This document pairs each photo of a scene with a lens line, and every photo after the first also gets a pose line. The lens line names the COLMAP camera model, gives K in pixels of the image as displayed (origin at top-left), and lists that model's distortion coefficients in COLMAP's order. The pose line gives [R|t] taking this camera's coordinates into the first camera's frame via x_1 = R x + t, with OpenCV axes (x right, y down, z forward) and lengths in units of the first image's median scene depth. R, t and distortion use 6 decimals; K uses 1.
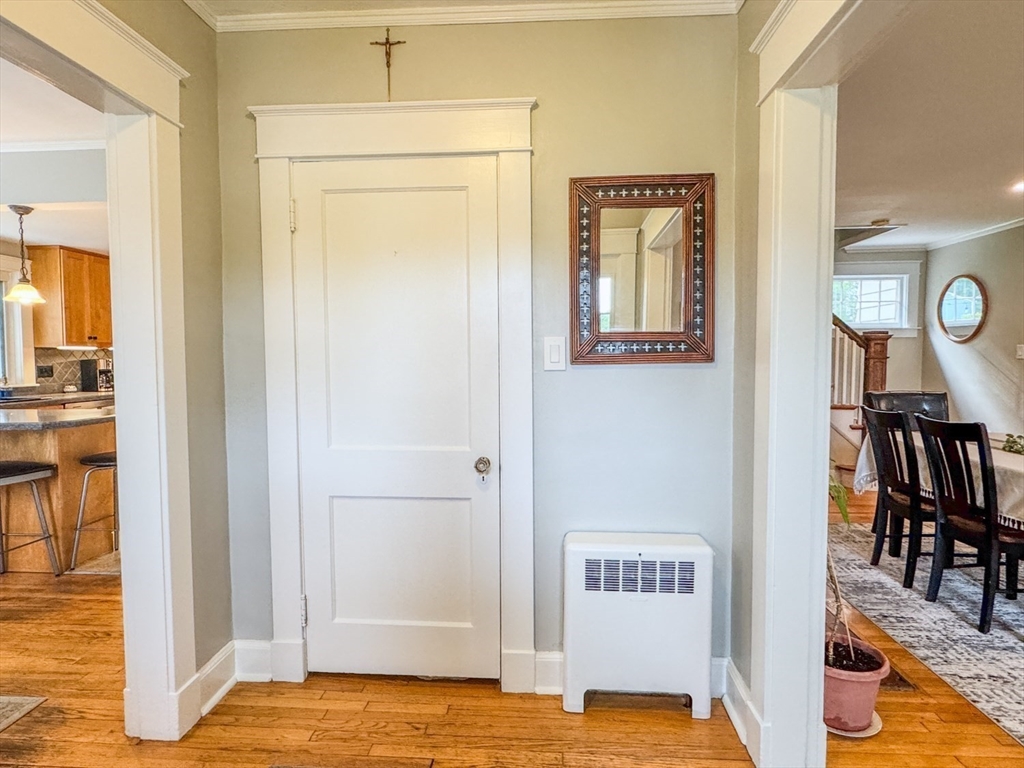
lens RADIAL K [[575.6, 0, 512.0], [0, 575.6, 387.6], [0, 0, 1]] dist [0.000519, 0.000122]
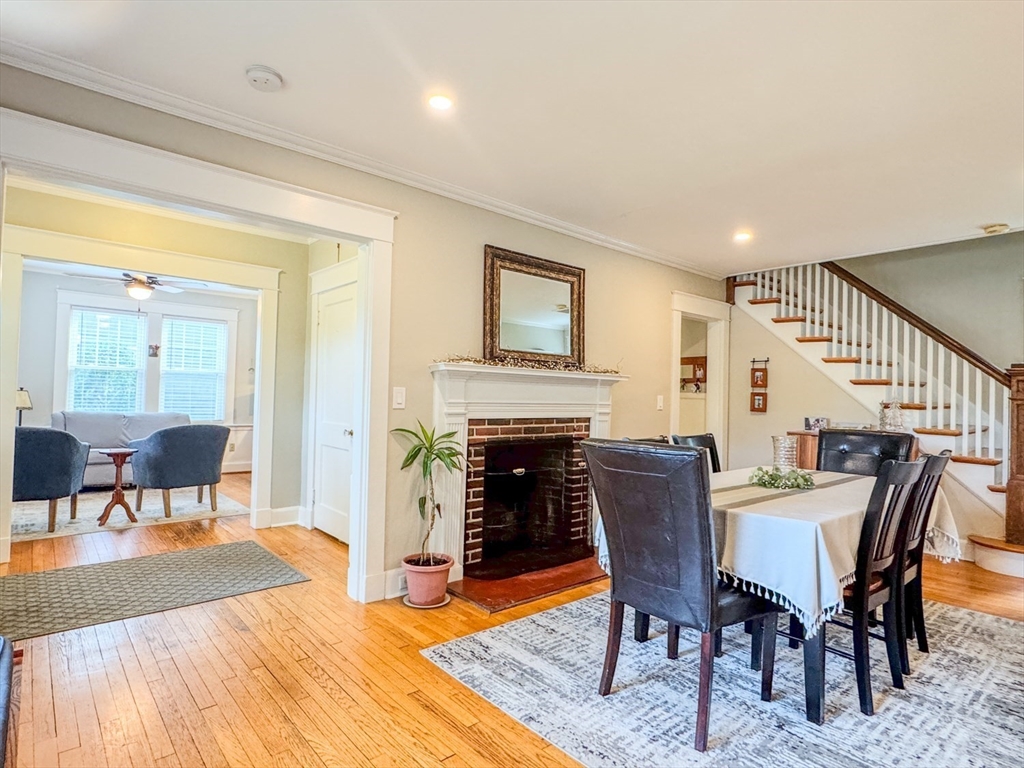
lens RADIAL K [[553.3, 0, 511.9], [0, 553.3, 386.4], [0, 0, 1]] dist [-0.001594, 0.000367]
pose [[0.704810, 0.007937, -0.709352, 1.067521], [-0.066066, 0.996326, -0.054494, 0.025568], [0.706313, 0.085272, 0.702745, 0.021132]]
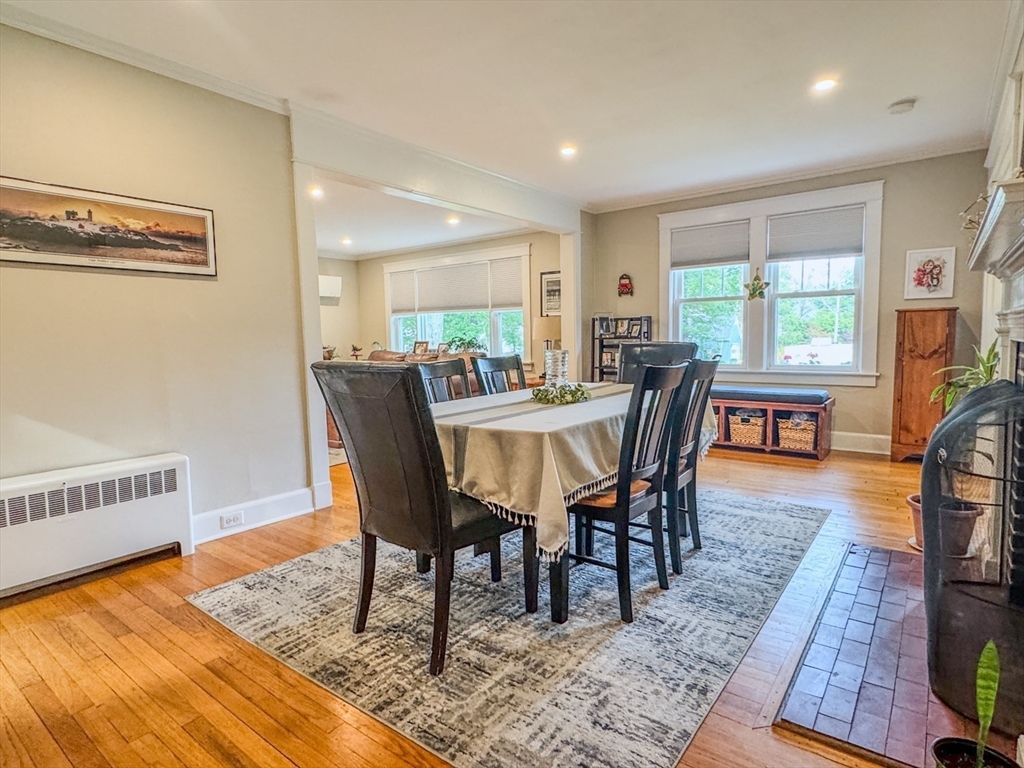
lens RADIAL K [[556.9, 0, 512.0], [0, 556.9, 384.0], [0, 0, 1]] dist [-0.003849, 0.001681]
pose [[-0.831381, -0.024852, 0.555147, 0.405417], [0.056578, 0.990023, 0.129050, -0.029515], [-0.552816, 0.138699, -0.821680, 1.528018]]
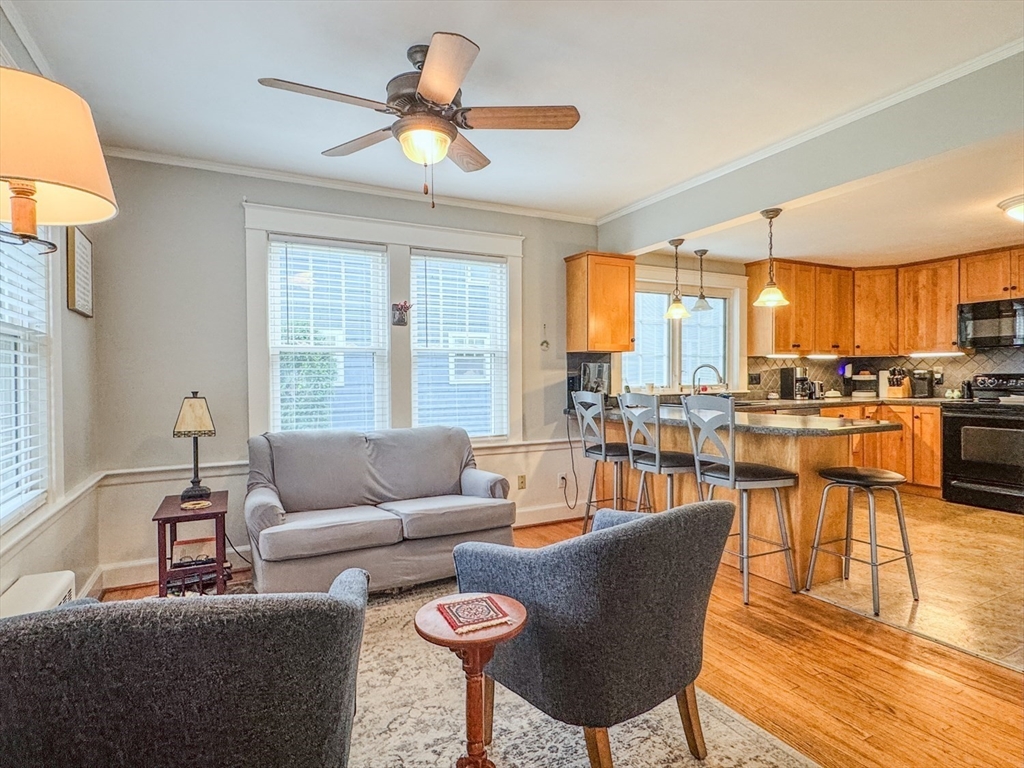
lens RADIAL K [[555.4, 0, 510.7], [0, 555.4, 384.7], [0, 0, 1]] dist [-0.005782, 0.002677]
pose [[0.518295, 0.012720, -0.855108, -0.261829], [-0.038001, 0.999244, -0.008169, 0.013611], [0.854357, 0.036729, 0.518386, 0.126759]]
